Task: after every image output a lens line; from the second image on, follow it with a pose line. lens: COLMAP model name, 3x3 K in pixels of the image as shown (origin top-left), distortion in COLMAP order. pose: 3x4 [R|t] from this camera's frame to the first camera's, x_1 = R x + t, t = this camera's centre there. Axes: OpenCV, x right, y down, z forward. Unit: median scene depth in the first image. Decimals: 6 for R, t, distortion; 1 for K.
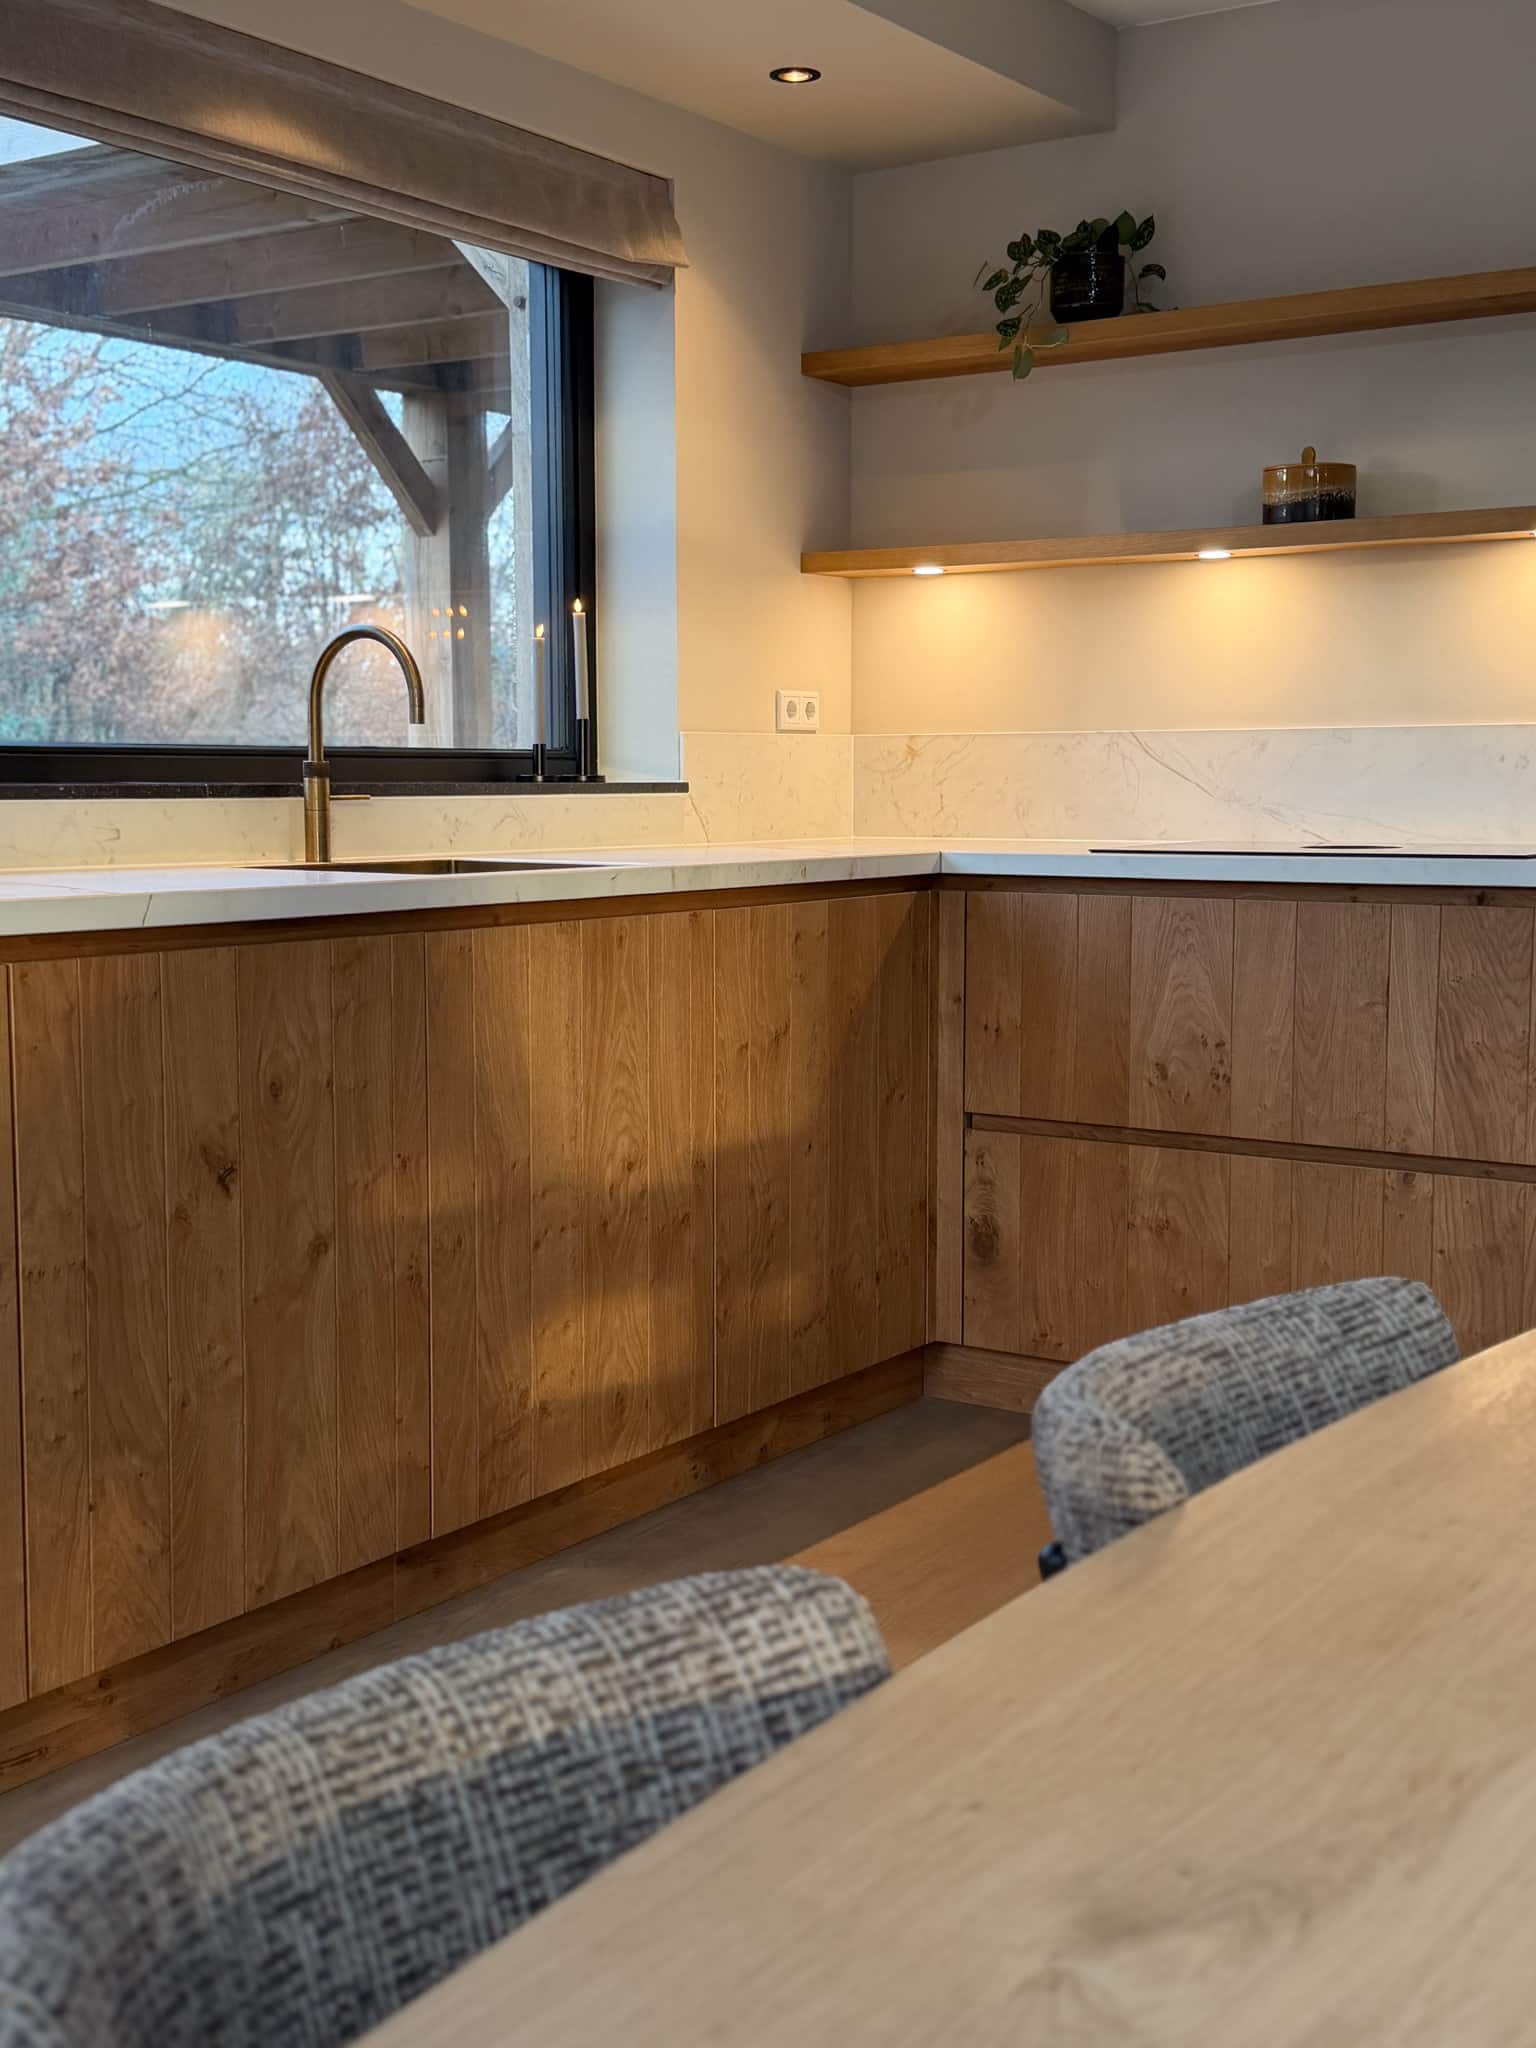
lens RADIAL K [[2421.4, 0, 768.0], [0, 2421.4, 1024.0], [0, 0, 1]] dist [0.146793, 0.005860]
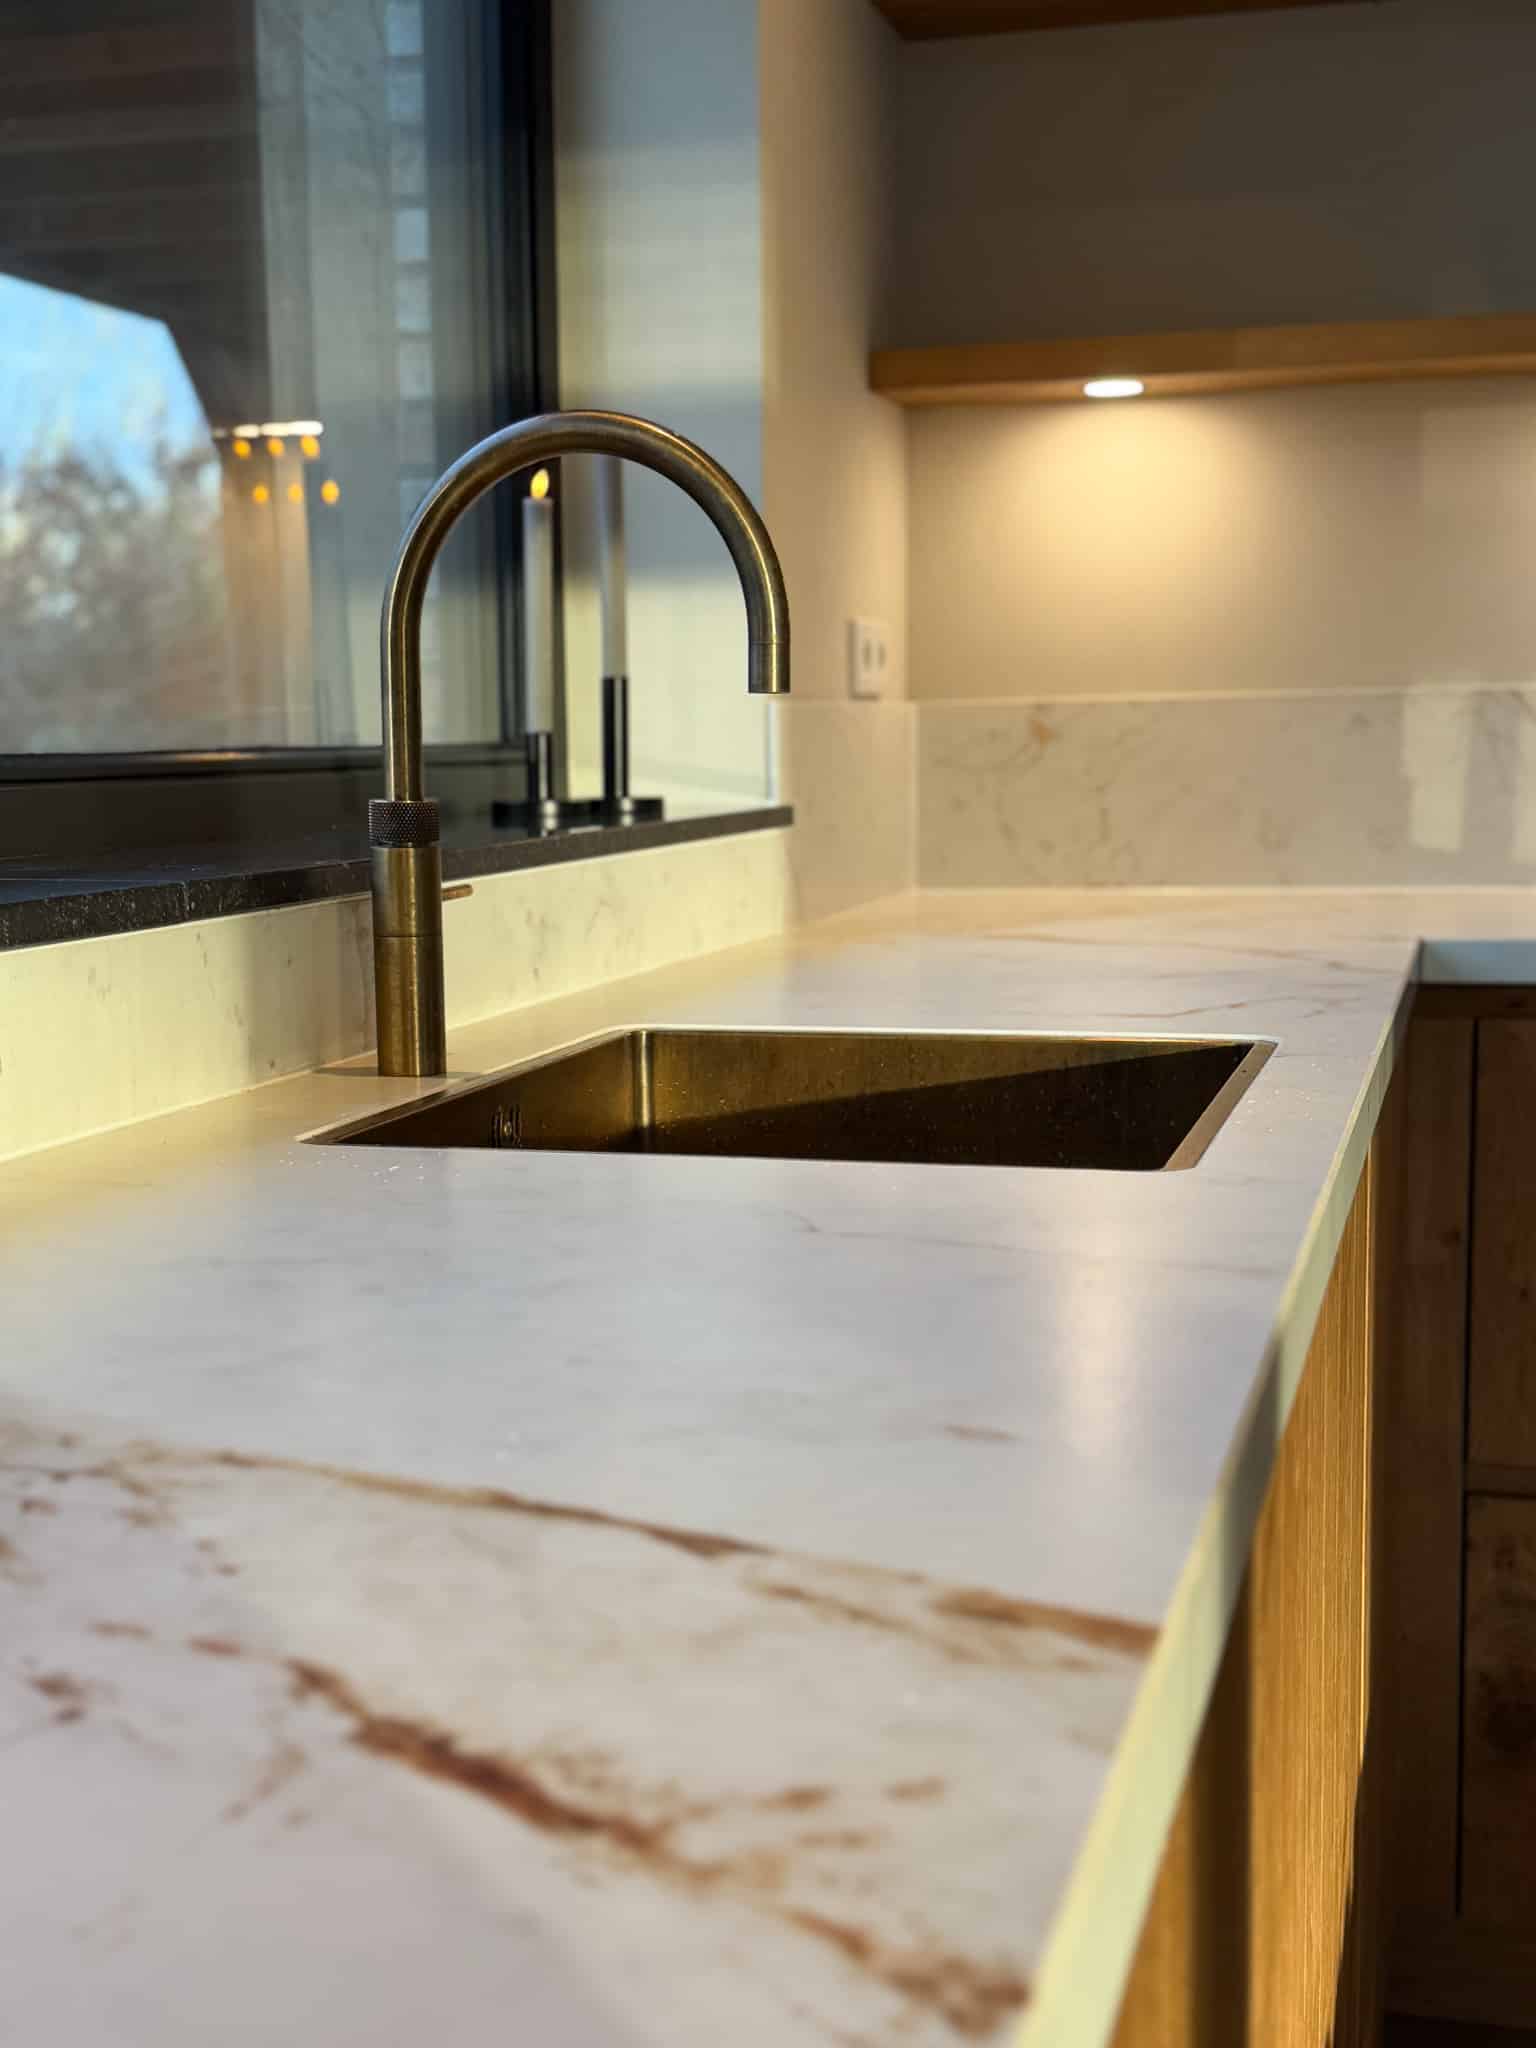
lens RADIAL K [[2650.7, 0, 658.6], [0, 2650.7, 1106.0], [0, 0, 1]] dist [0.111959, -0.054806]
pose [[0.957633, -0.053974, 0.282889, -0.229307], [0.044059, 0.998175, 0.041300, -0.066777], [-0.284601, -0.027087, 0.958263, 0.529024]]
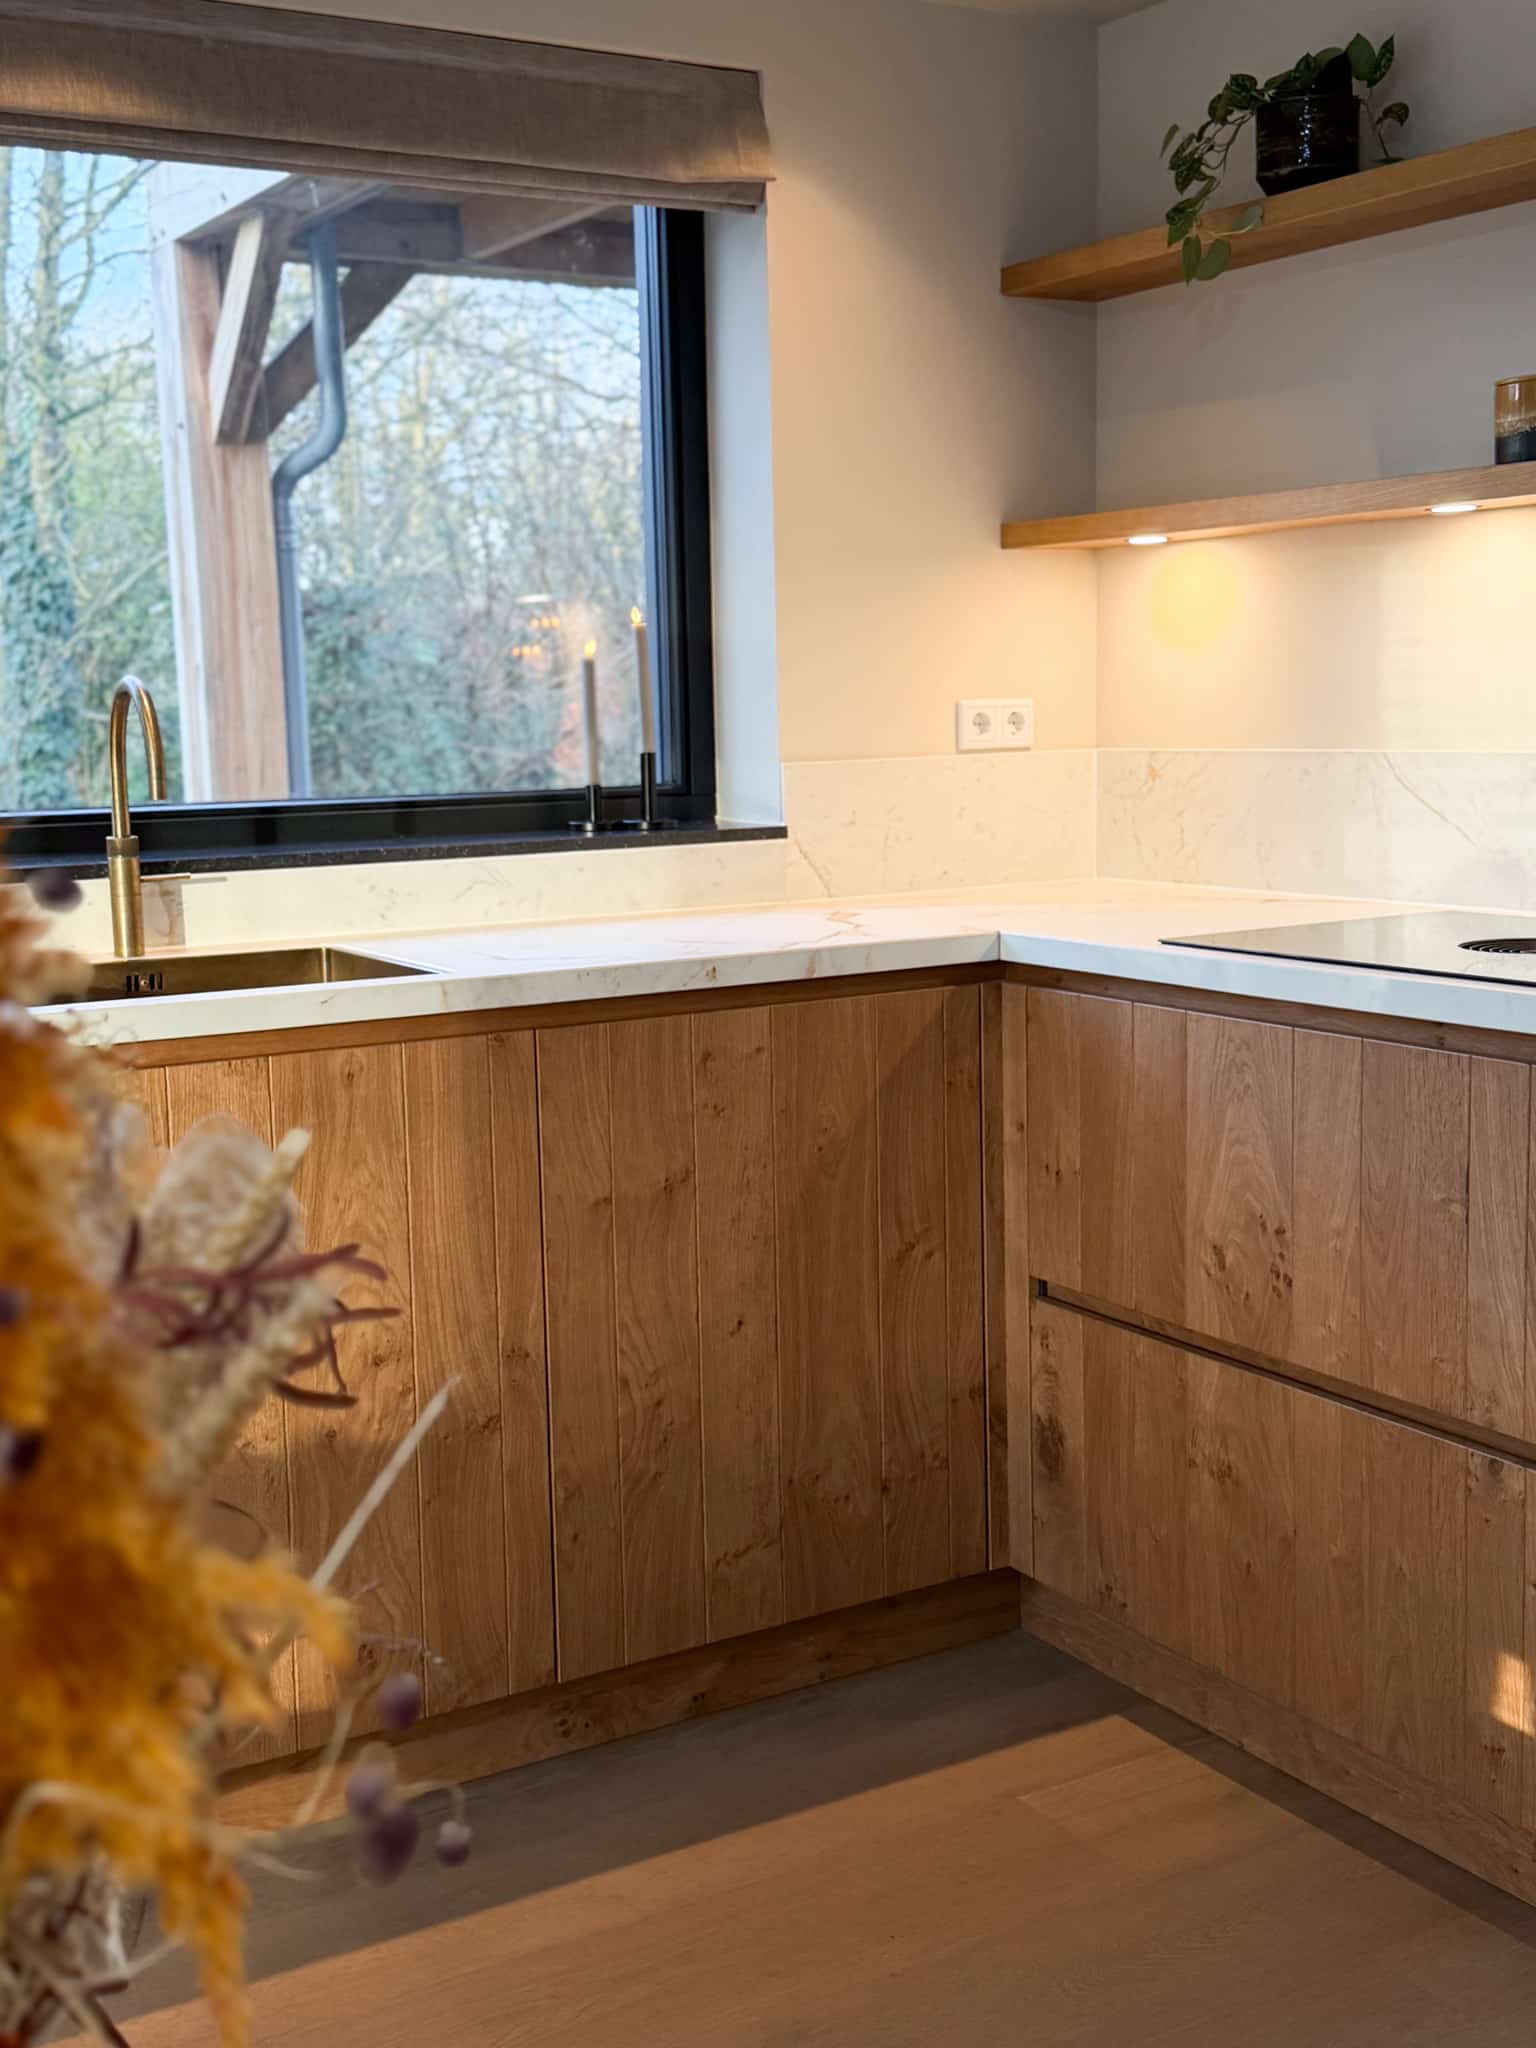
lens RADIAL K [[2392.4, 0, 768.0], [0, 2392.4, 1024.0], [0, 0, 1]] dist [0.175562, -0.340935]
pose [[0.906224, 0.038674, -0.421024, 0.321641], [-0.022380, 0.998799, 0.043574, -0.073283], [0.422204, -0.030065, 0.906002, 0.292472]]
